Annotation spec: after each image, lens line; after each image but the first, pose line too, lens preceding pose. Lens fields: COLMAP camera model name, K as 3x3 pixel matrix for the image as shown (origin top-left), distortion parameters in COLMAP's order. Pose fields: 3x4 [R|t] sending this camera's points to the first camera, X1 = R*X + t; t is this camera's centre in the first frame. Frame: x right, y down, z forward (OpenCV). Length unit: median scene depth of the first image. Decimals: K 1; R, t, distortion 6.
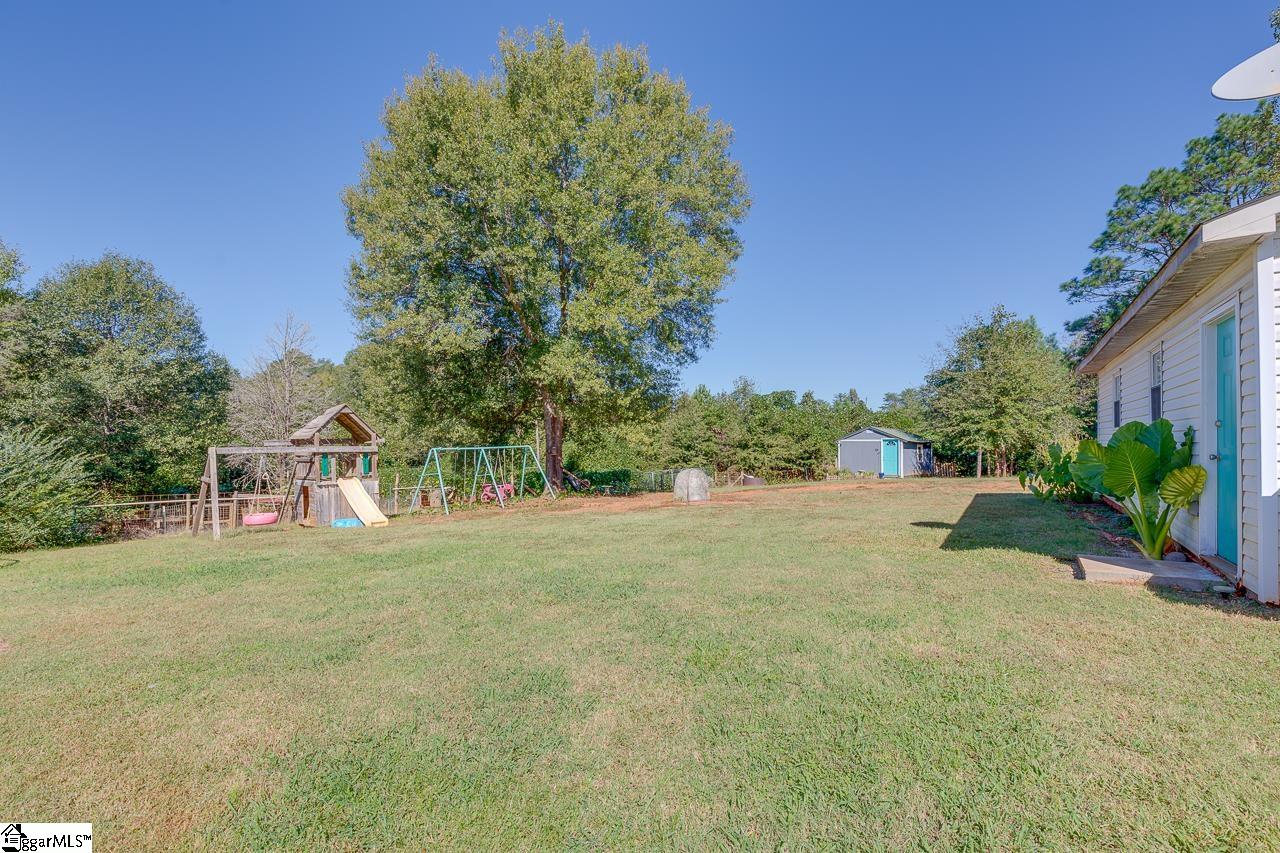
lens RADIAL K [[578.9, 0, 645.8], [0, 578.9, 425.3], [0, 0, 1]] dist [0.006270, -0.000518]
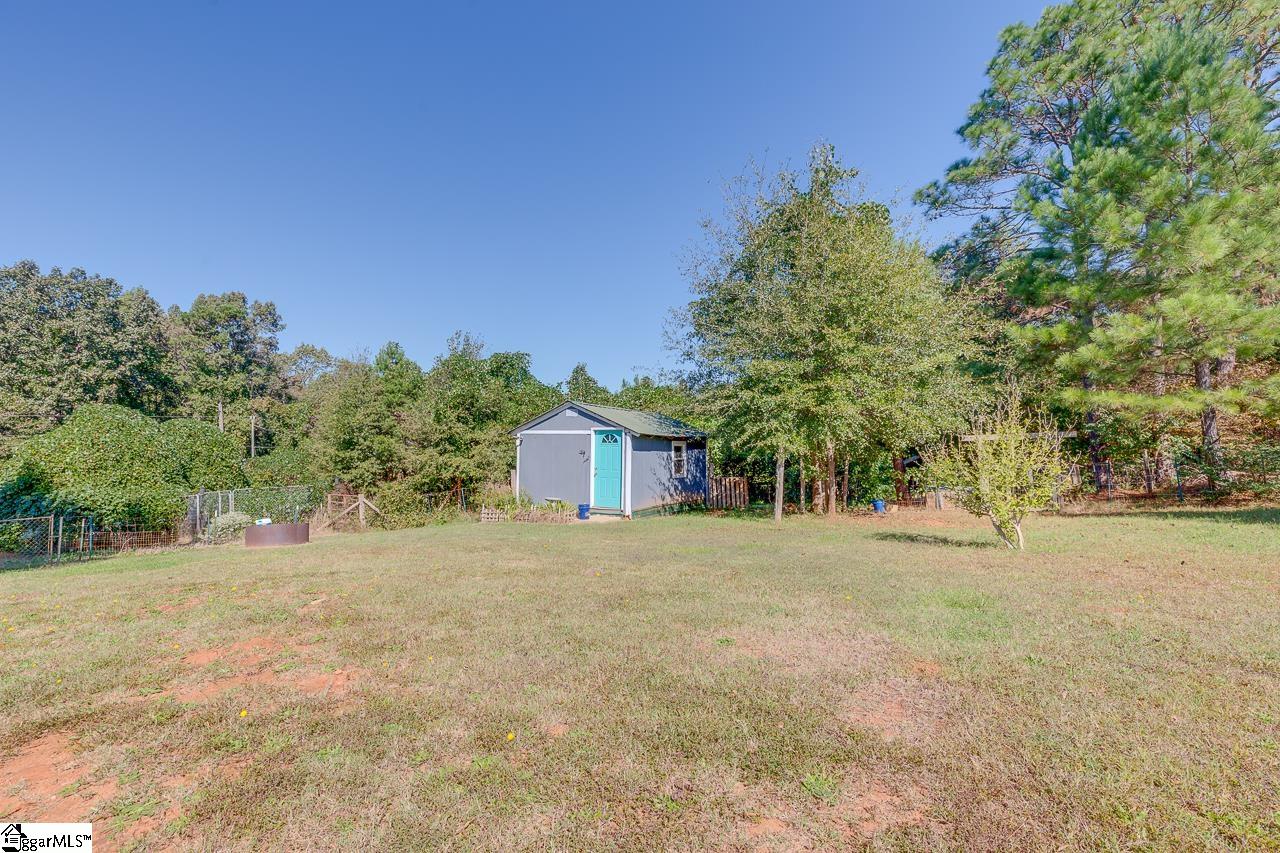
lens RADIAL K [[573.2, 0, 640.5], [0, 573.2, 430.7], [0, 0, 1]] dist [0.006086, -0.000151]
pose [[0.972936, 0.007161, 0.230962, 0.368002], [-0.011226, 0.999804, 0.016288, 0.018641], [-0.230800, -0.018440, 0.972826, 0.597738]]
